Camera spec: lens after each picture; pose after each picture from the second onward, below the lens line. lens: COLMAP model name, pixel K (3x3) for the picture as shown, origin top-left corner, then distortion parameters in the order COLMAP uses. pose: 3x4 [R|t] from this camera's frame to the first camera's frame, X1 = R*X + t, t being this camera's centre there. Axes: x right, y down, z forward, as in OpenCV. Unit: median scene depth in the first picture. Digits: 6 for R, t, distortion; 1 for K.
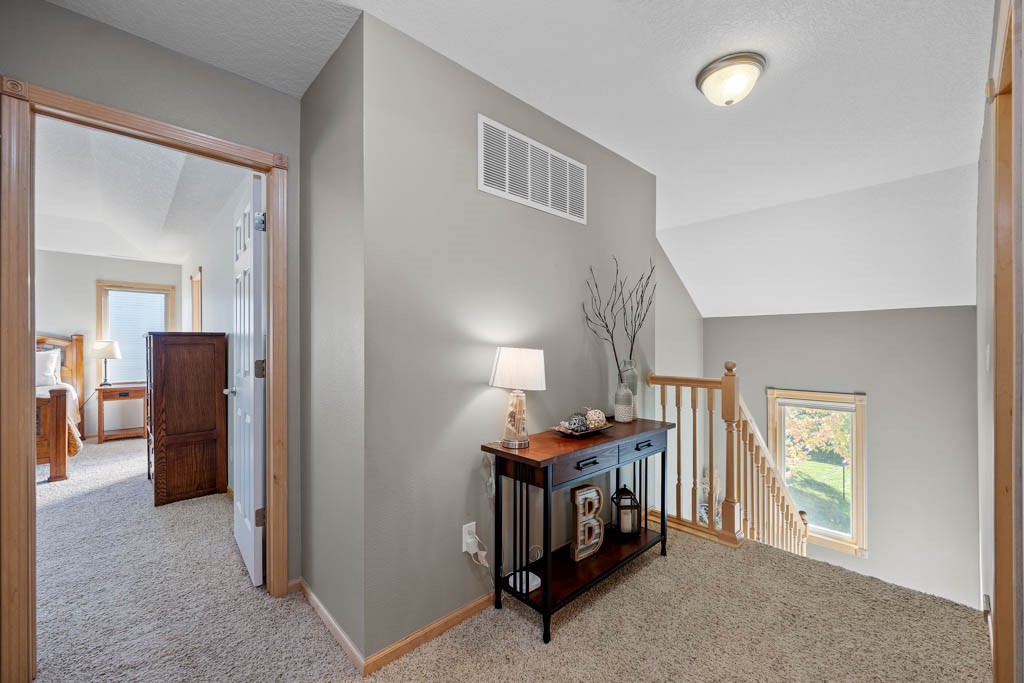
lens RADIAL K [[418.2, 0, 507.7], [0, 418.2, 343.4], [0, 0, 1]] dist [0.004616, -0.000180]
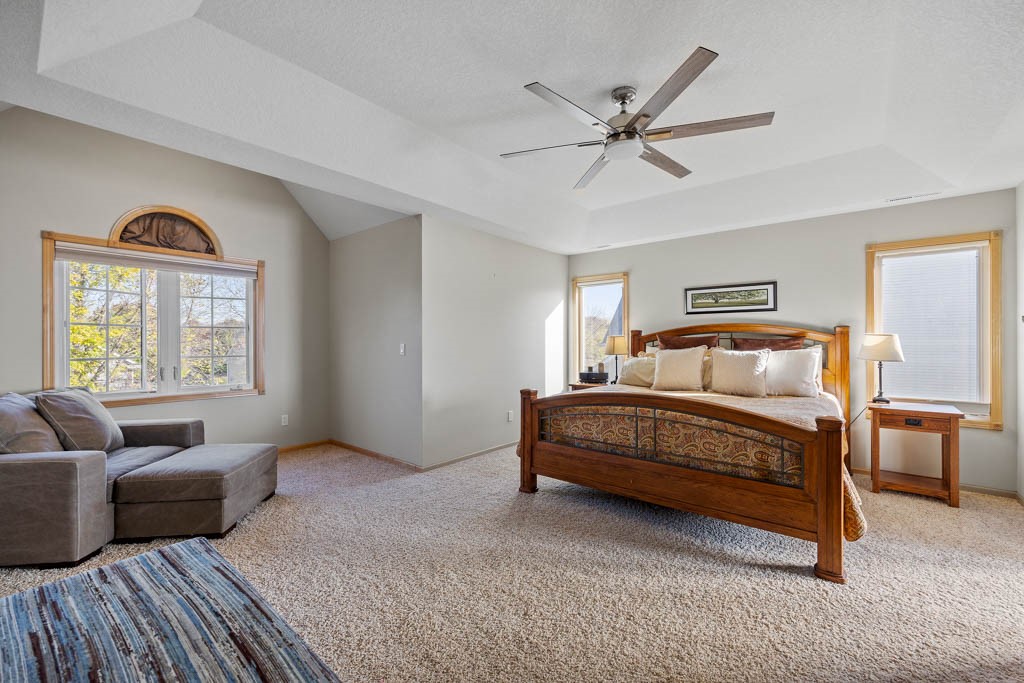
lens RADIAL K [[418.2, 0, 510.8], [0, 418.2, 340.2], [0, 0, 1]] dist [0.004616, -0.000180]
pose [[0.135550, 0.003019, -0.990766, -0.397027], [0.005725, 0.999976, 0.003830, -0.001834], [0.990754, -0.006191, 0.135530, 0.348130]]
